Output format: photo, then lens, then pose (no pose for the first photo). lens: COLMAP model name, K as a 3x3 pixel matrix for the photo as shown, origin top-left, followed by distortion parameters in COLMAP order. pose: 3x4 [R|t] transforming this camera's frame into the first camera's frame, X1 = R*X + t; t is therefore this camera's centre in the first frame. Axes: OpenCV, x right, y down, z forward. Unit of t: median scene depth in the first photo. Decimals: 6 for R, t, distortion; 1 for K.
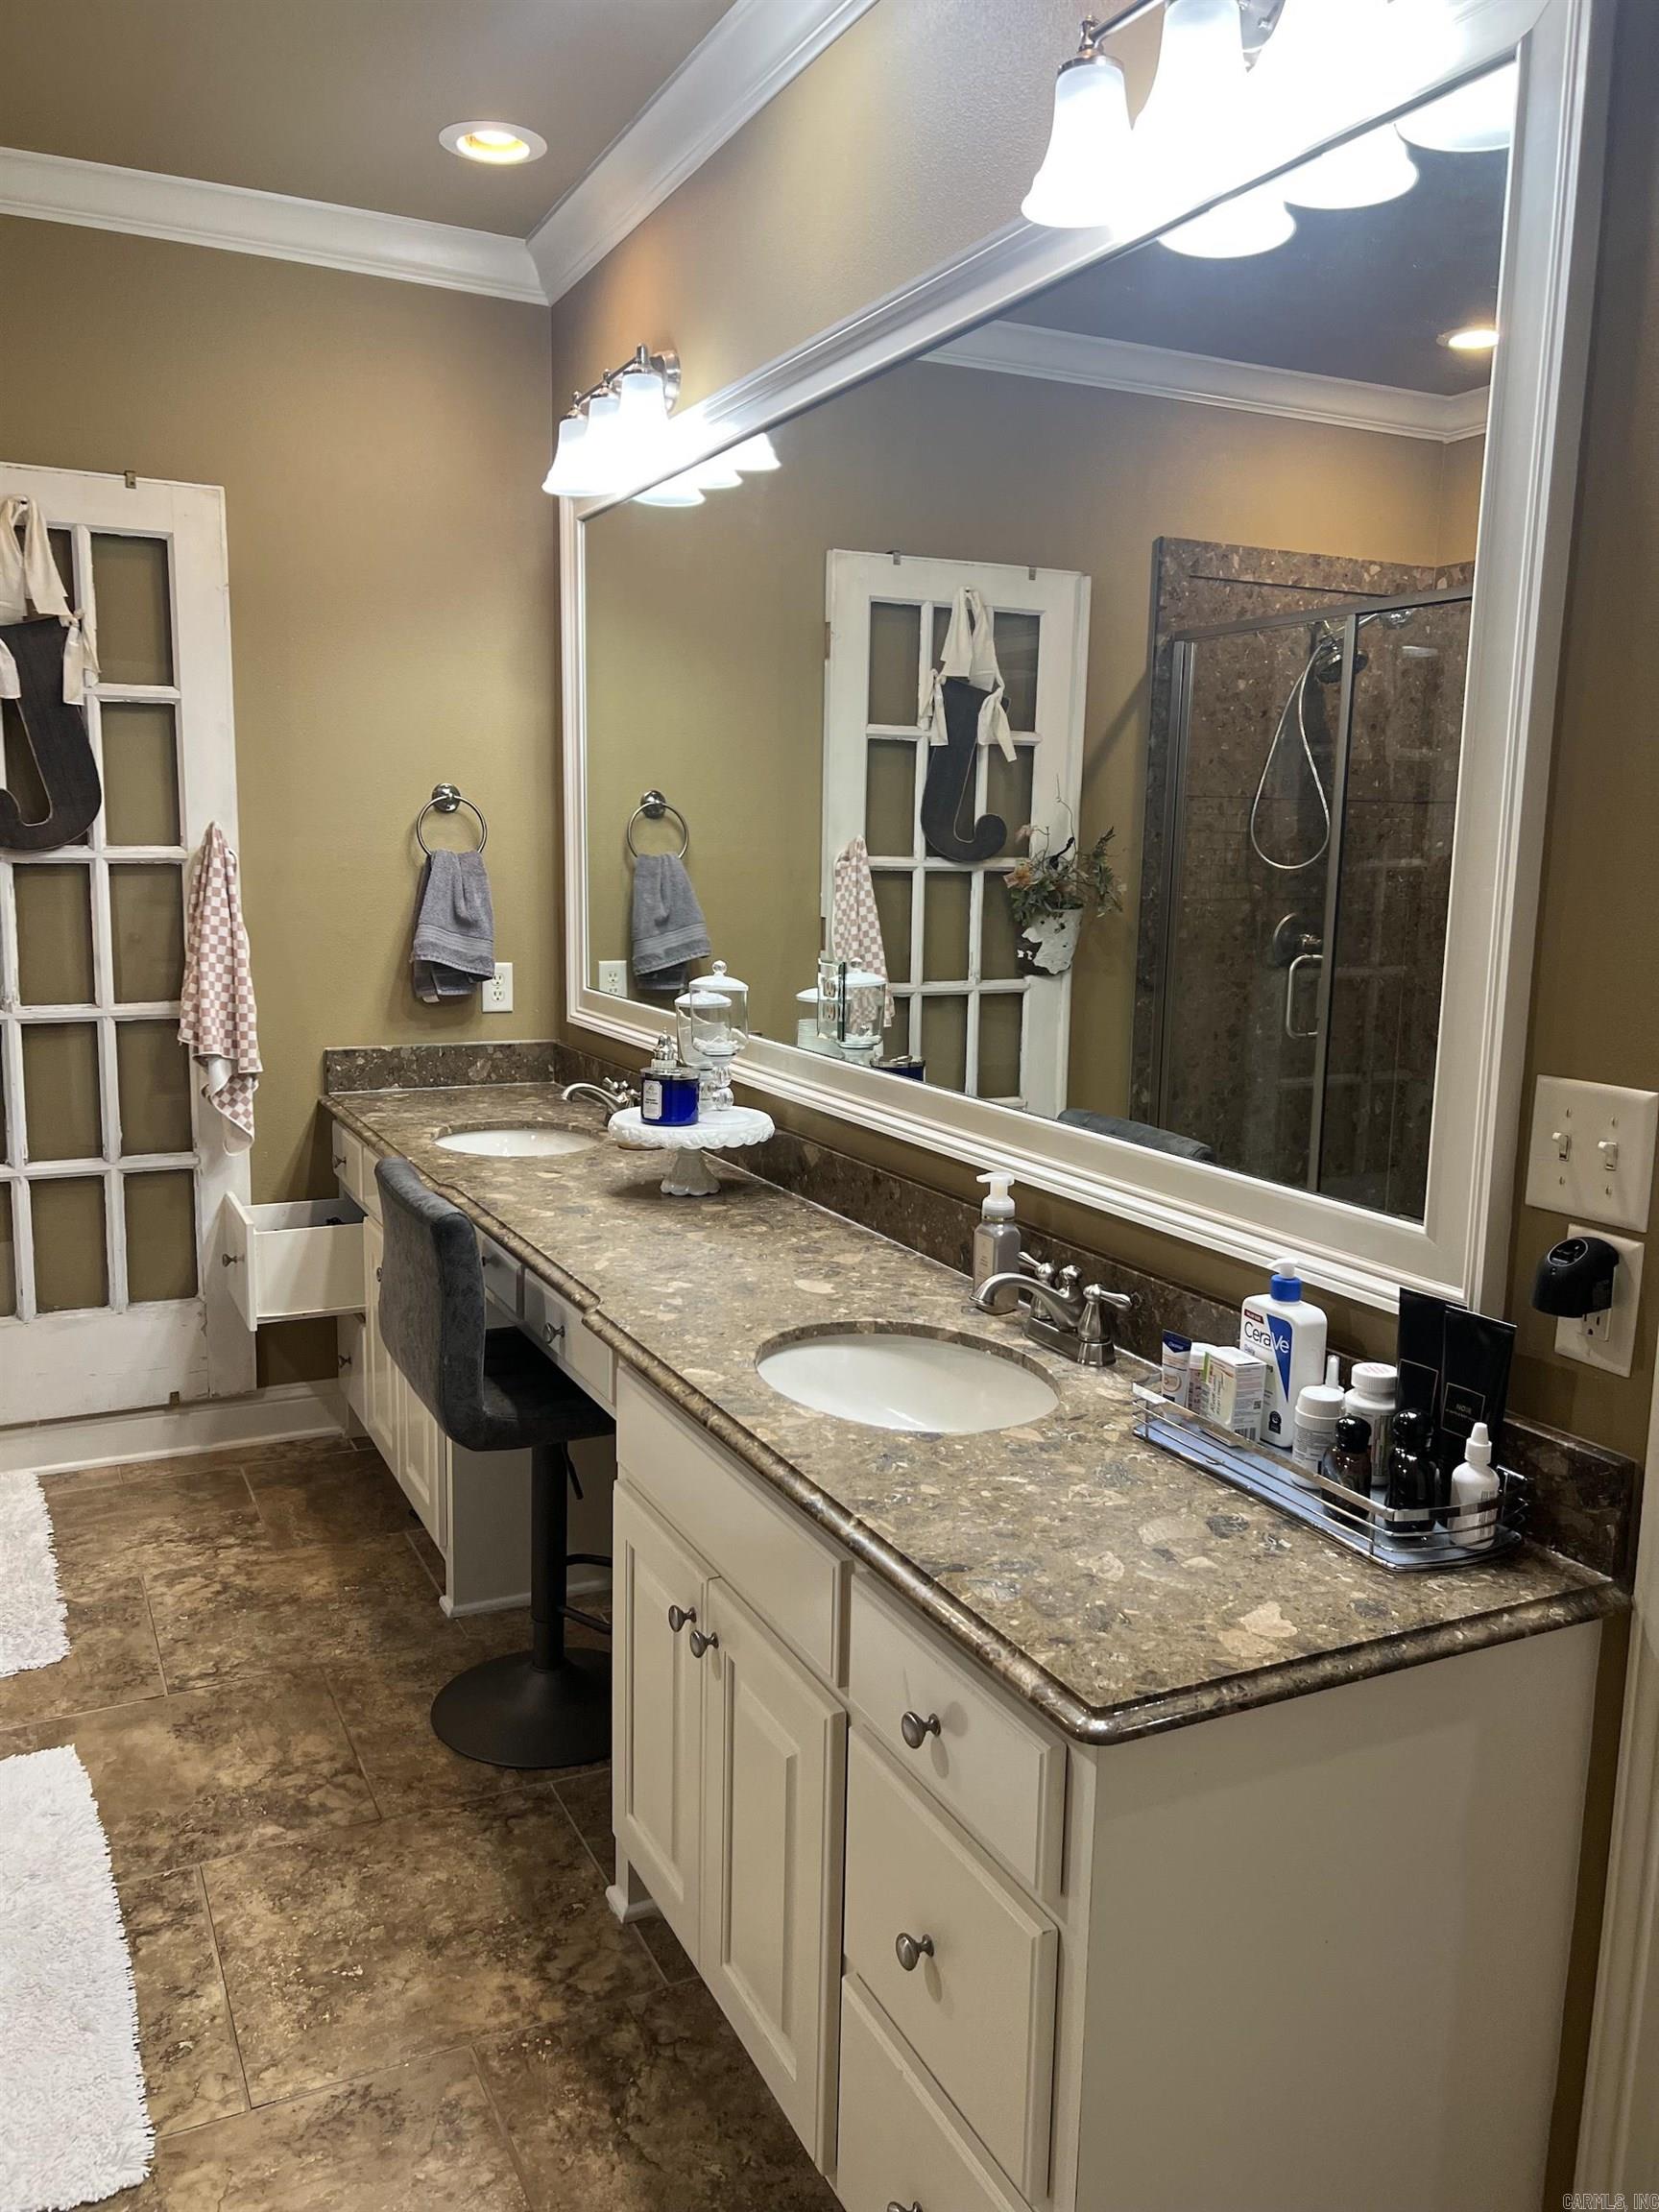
lens RADIAL K [[1650.9, 0, 816.3], [0, 1650.9, 1107.8], [0, 0, 1]] dist [0.062548, -0.073036]
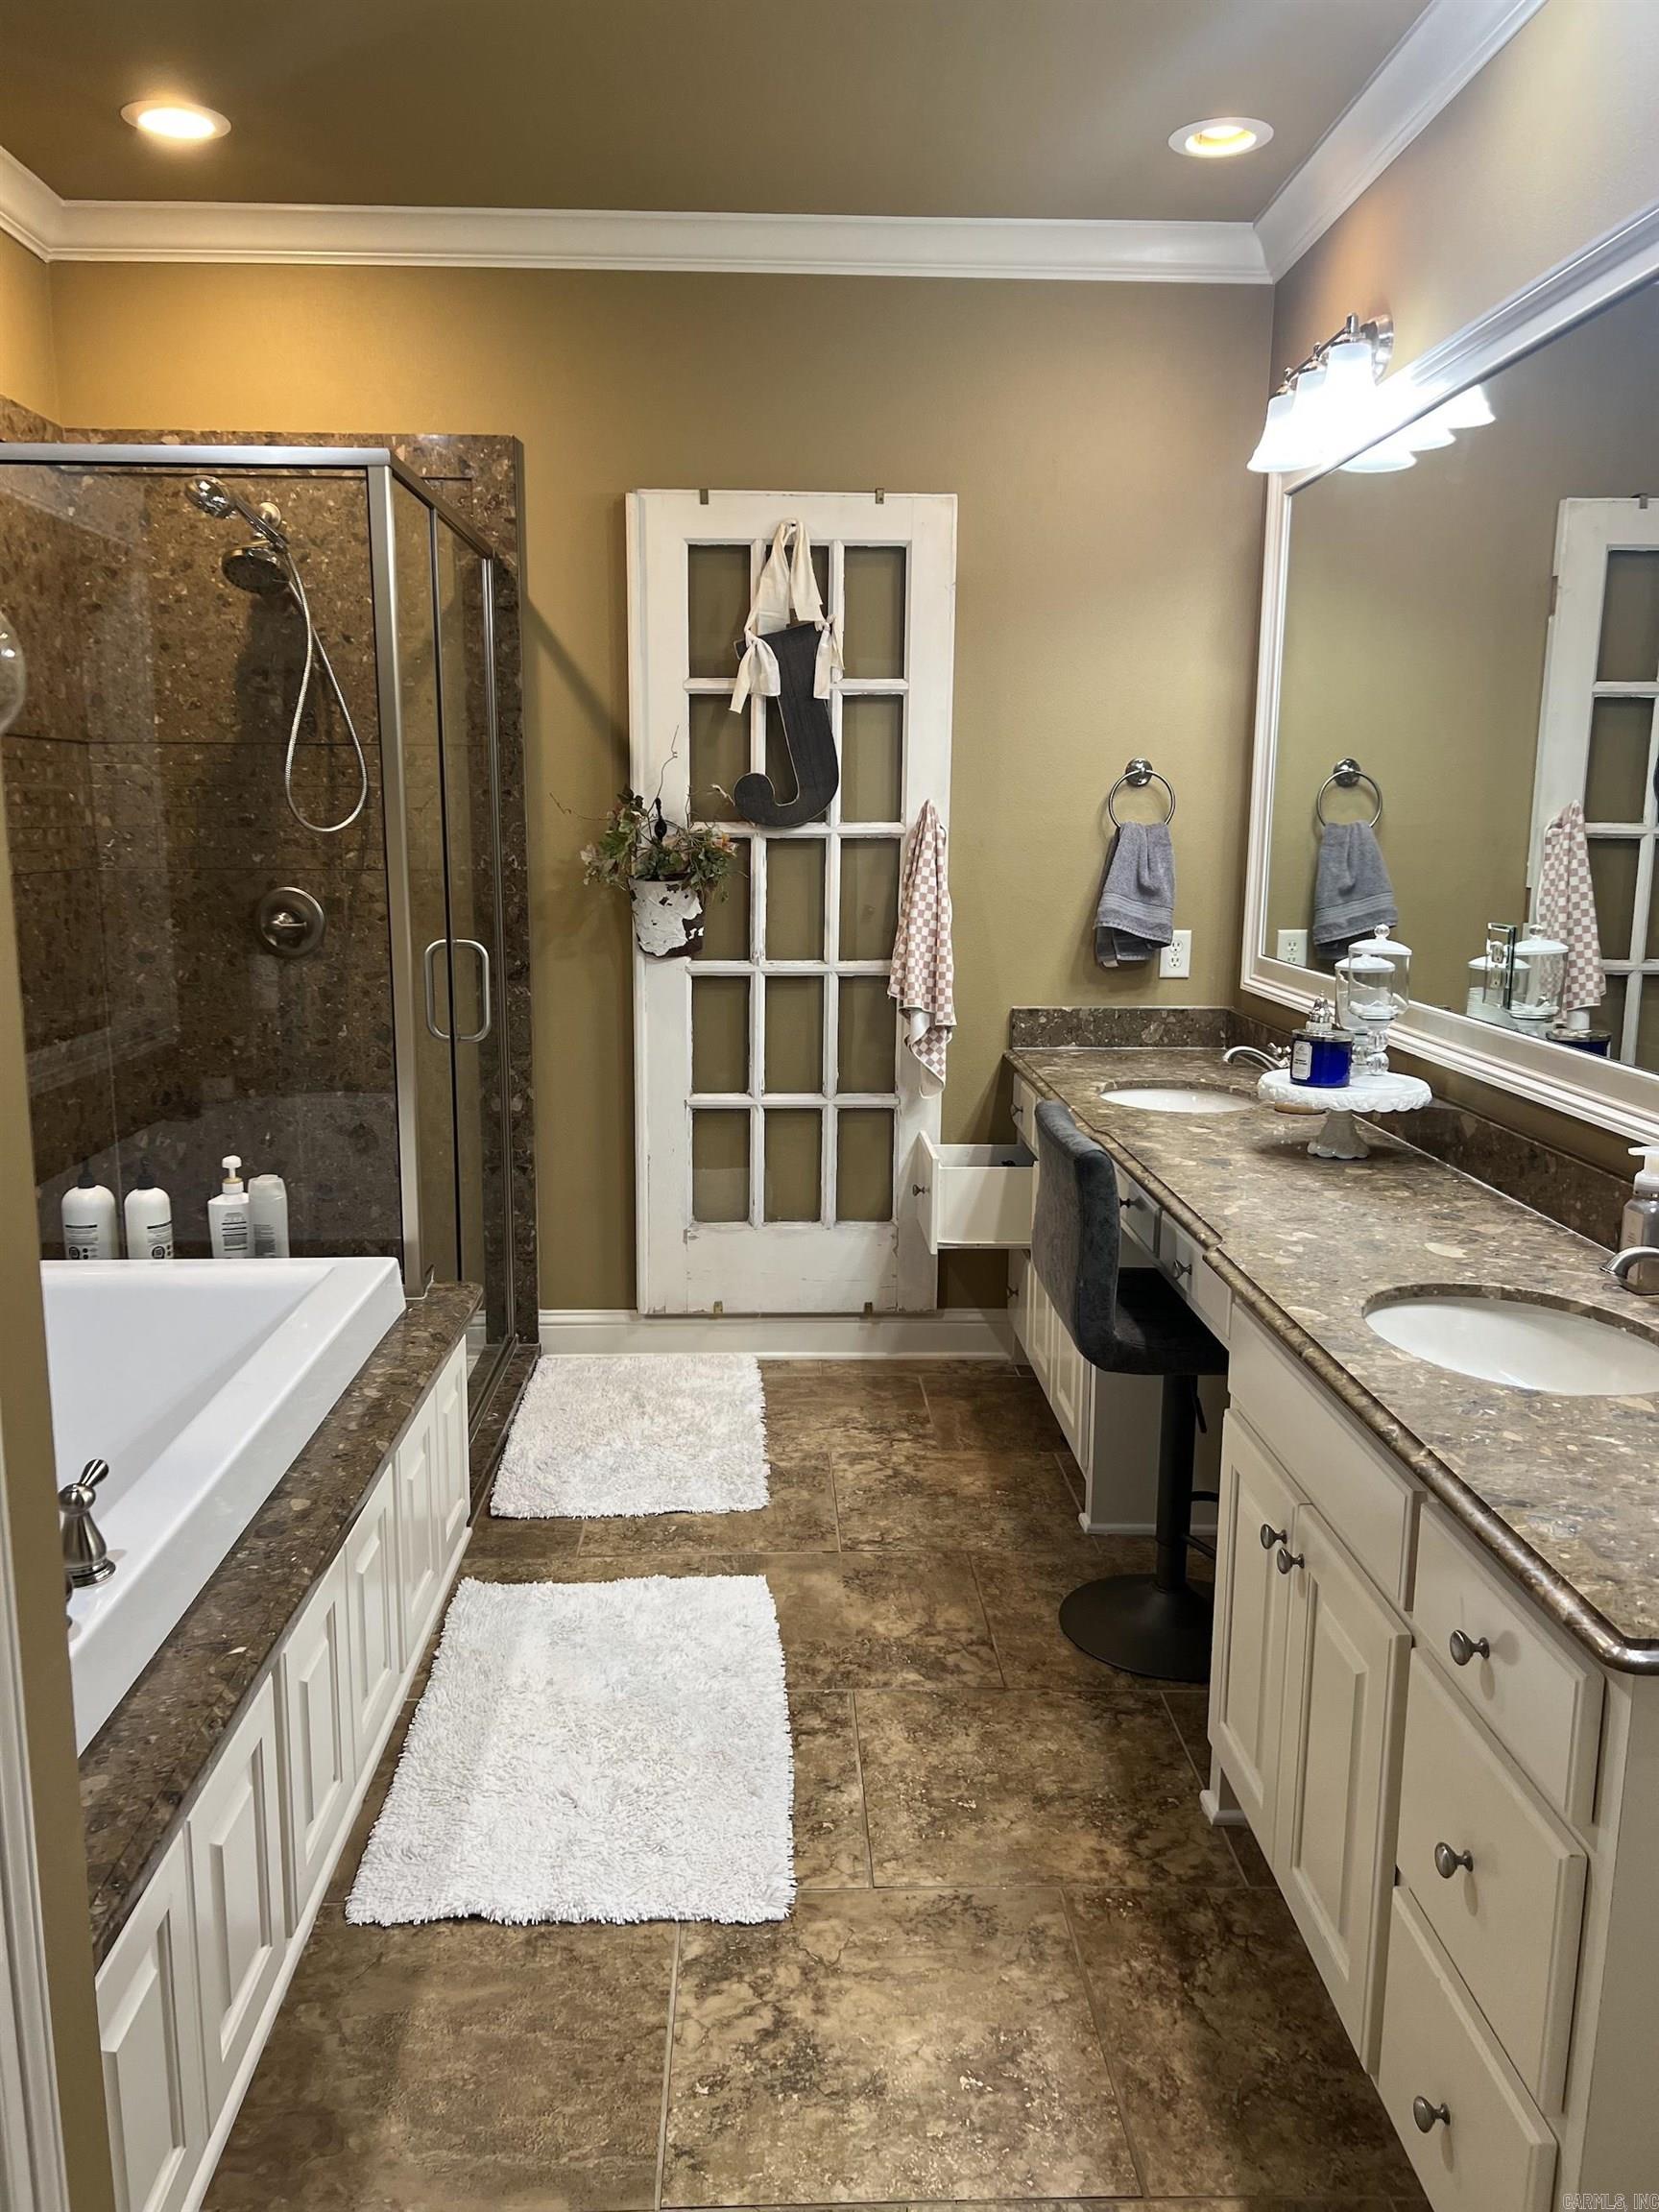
lens RADIAL K [[1655.6, 0, 822.2], [0, 1655.6, 1114.3], [0, 0, 1]] dist [0.111068, -0.194776]
pose [[0.911479, 0.063095, -0.406479, 0.057425], [-0.057365, 0.998007, 0.026279, 0.020028], [0.407327, -0.000635, 0.913282, -0.071496]]
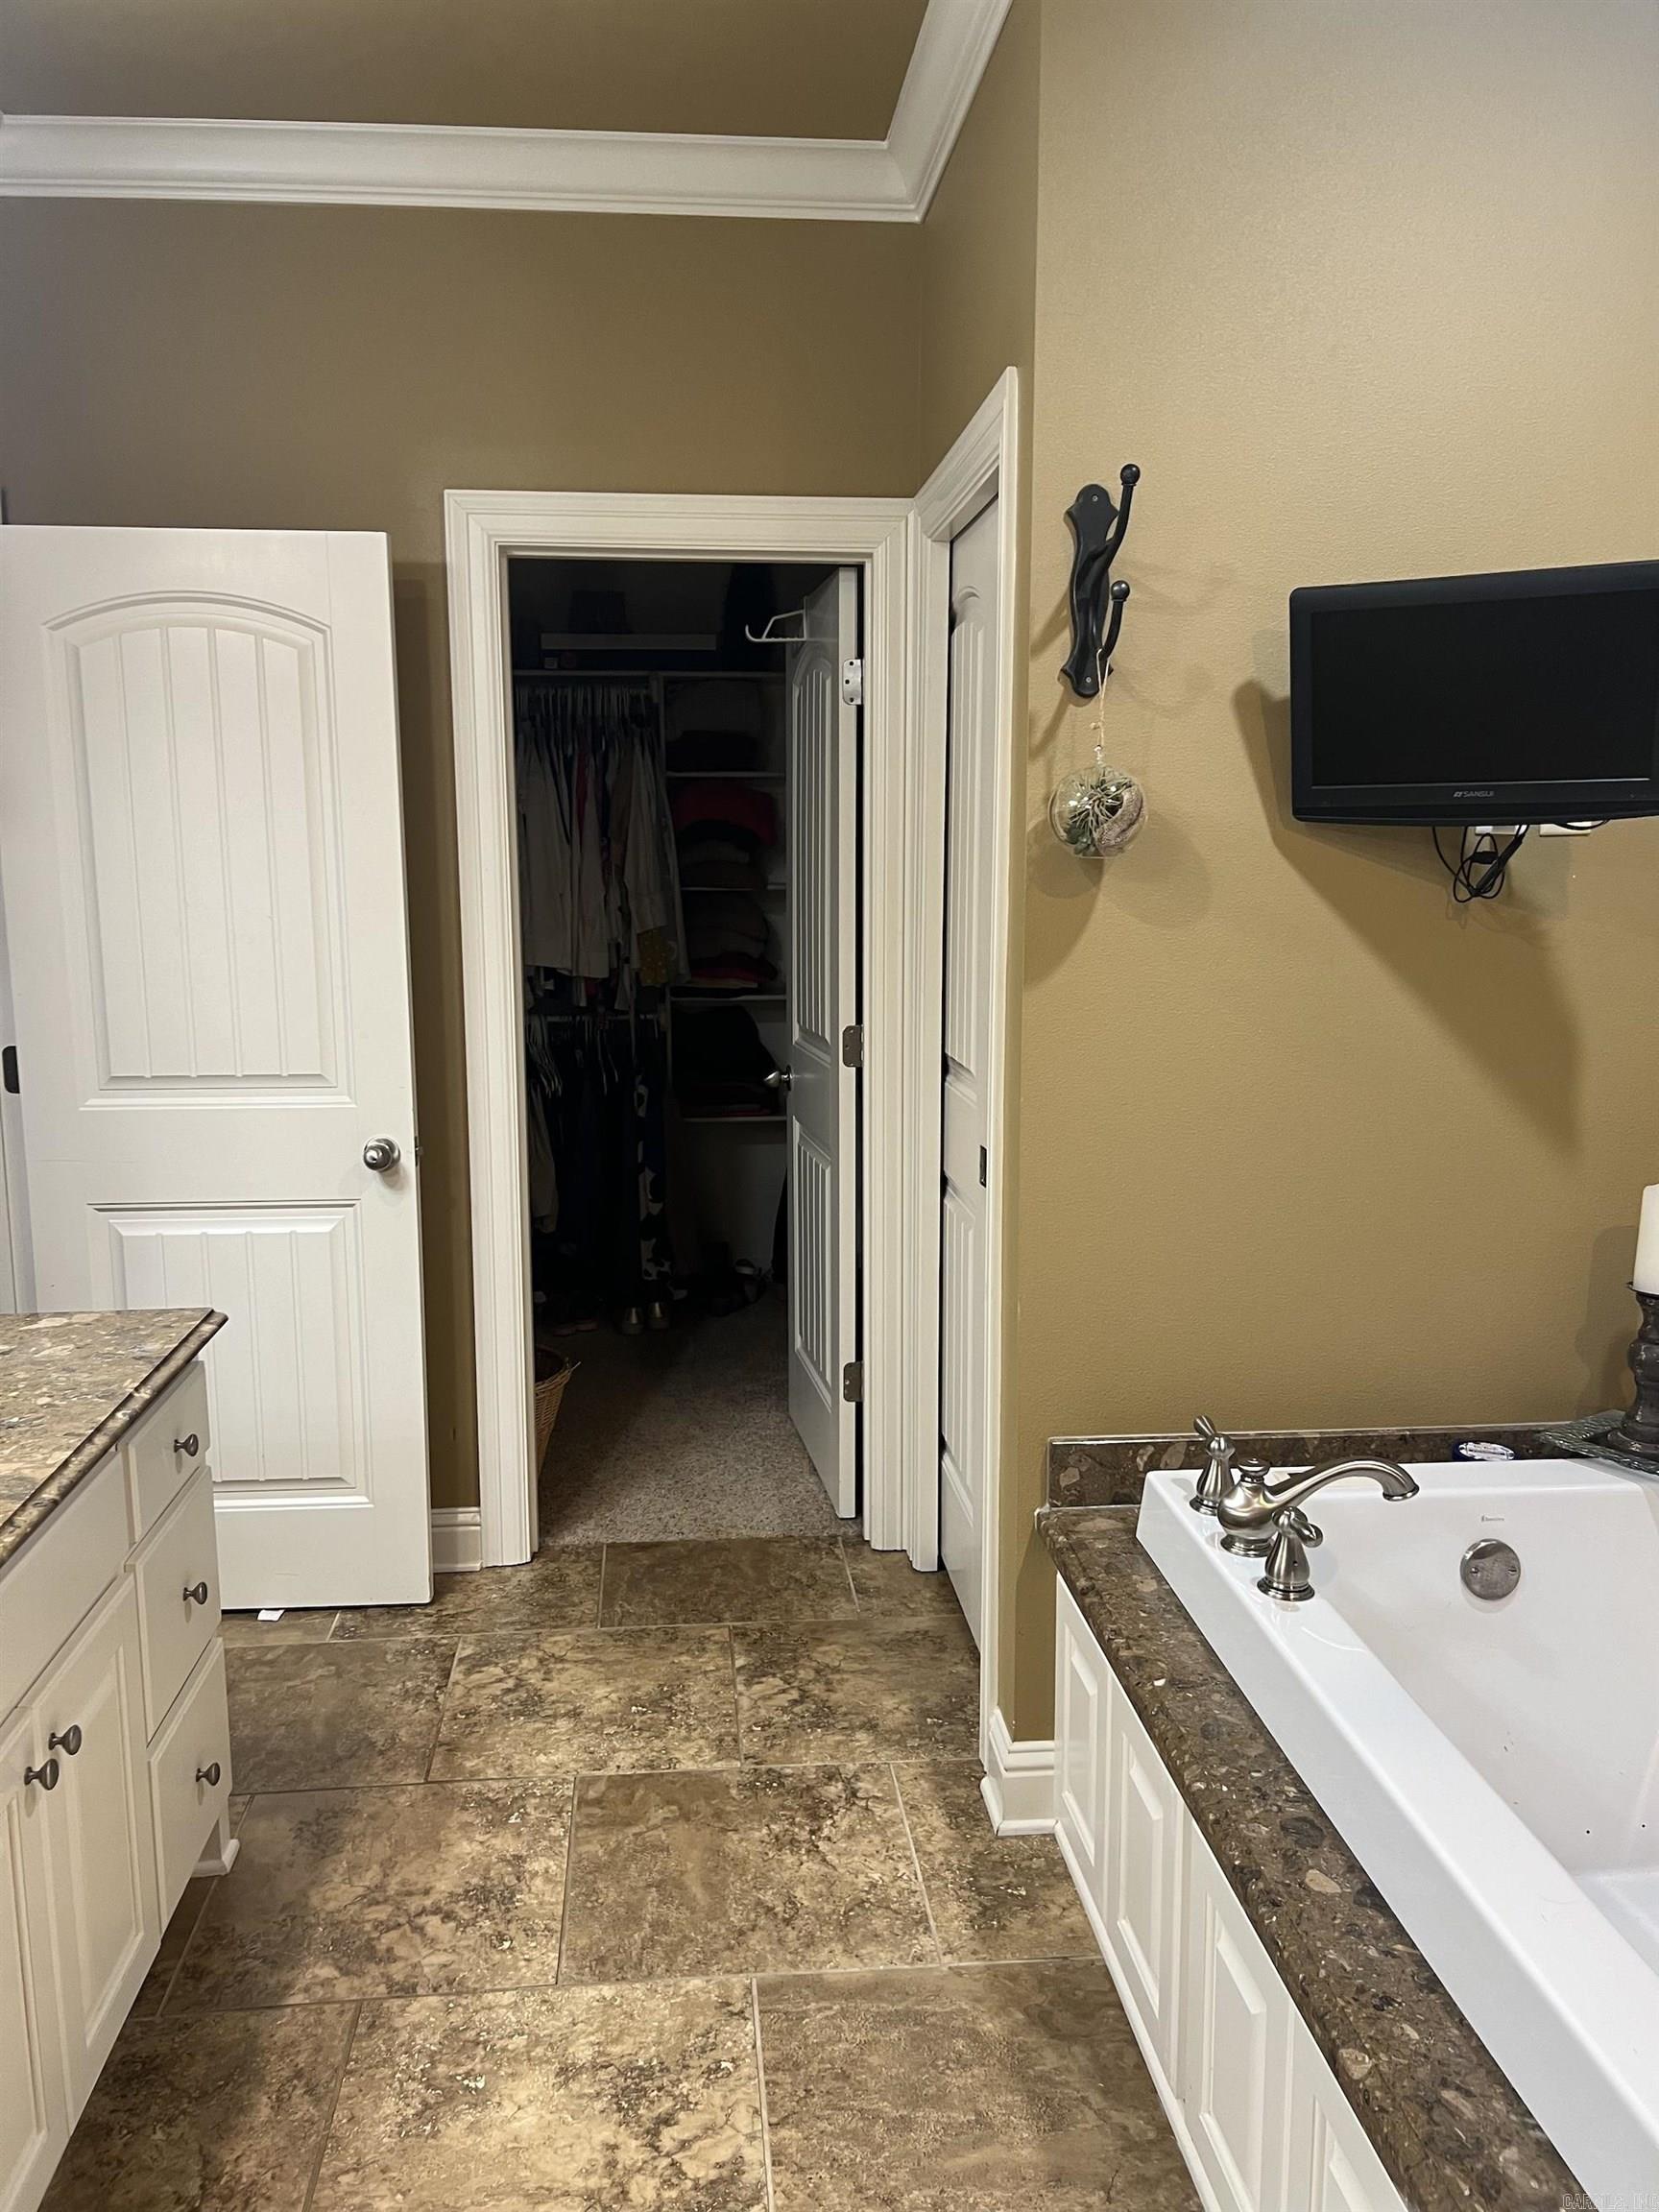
lens RADIAL K [[1650.9, 0, 816.3], [0, 1650.9, 1107.8], [0, 0, 1]] dist [0.062548, -0.073036]
pose [[-0.933036, -0.069277, 0.353050, -0.581290], [0.046215, 0.950079, 0.308567, -0.217957], [-0.356803, 0.304220, -0.883257, 1.186049]]
